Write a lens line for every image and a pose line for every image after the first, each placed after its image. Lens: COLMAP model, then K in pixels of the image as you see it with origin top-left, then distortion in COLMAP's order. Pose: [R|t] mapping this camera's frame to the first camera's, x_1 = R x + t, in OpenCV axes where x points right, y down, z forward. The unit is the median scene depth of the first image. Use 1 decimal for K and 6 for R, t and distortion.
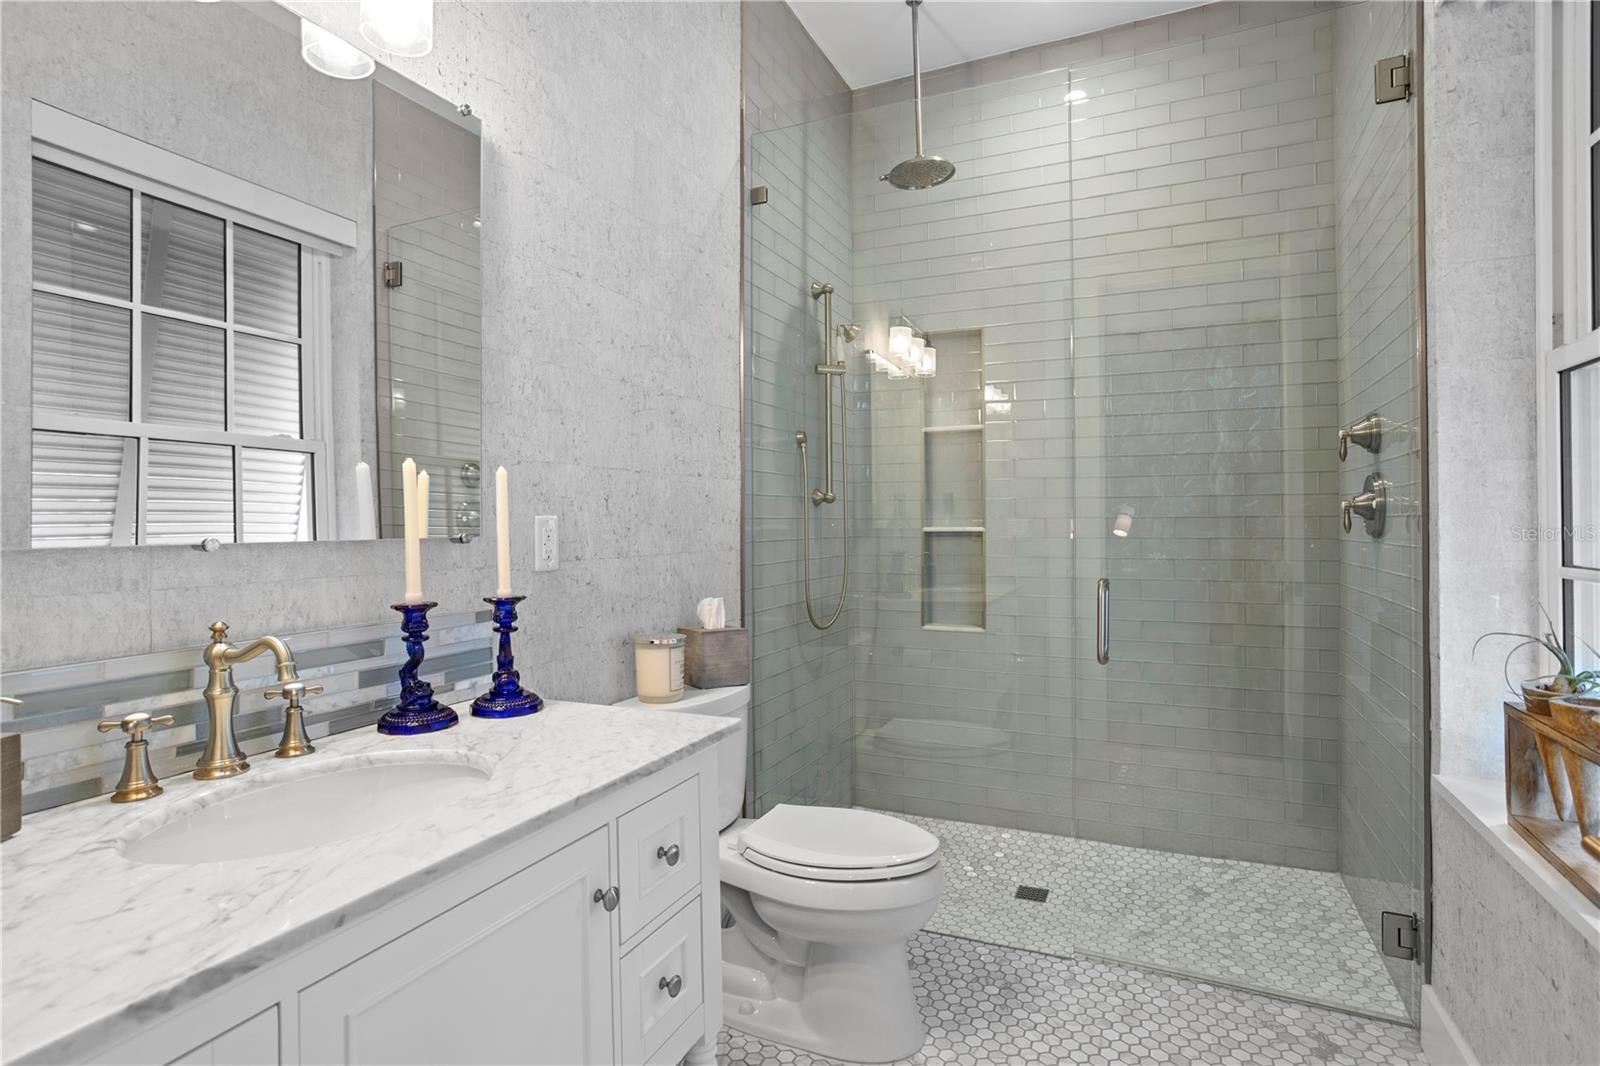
lens RADIAL K [[846.5, 0, 802.5], [0, 846.5, 537.0], [0, 0, 1]] dist [-0.038202, 0.027002]
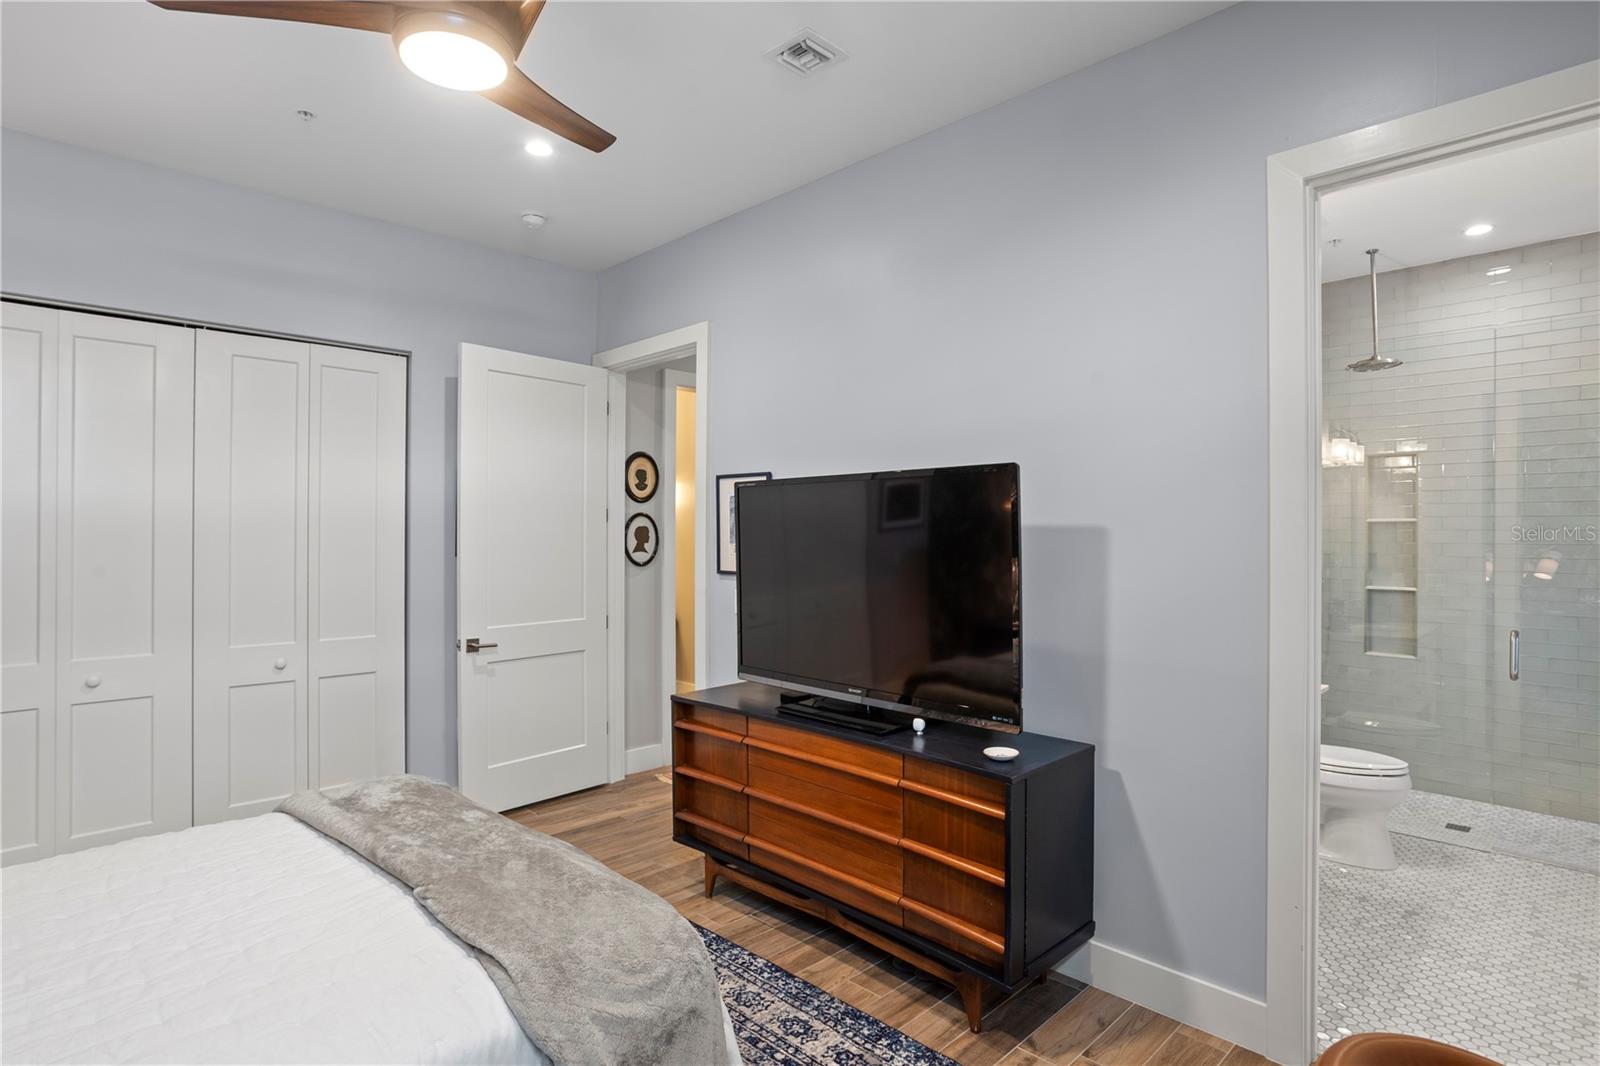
lens RADIAL K [[846.5, 0, 802.5], [0, 846.5, 537.0], [0, 0, 1]] dist [-0.038202, 0.027002]
pose [[0.931243, 0.013460, -0.364150, -0.251776], [-0.018702, 0.999766, -0.010873, -0.063921], [0.363918, 0.016936, 0.931277, -0.745573]]
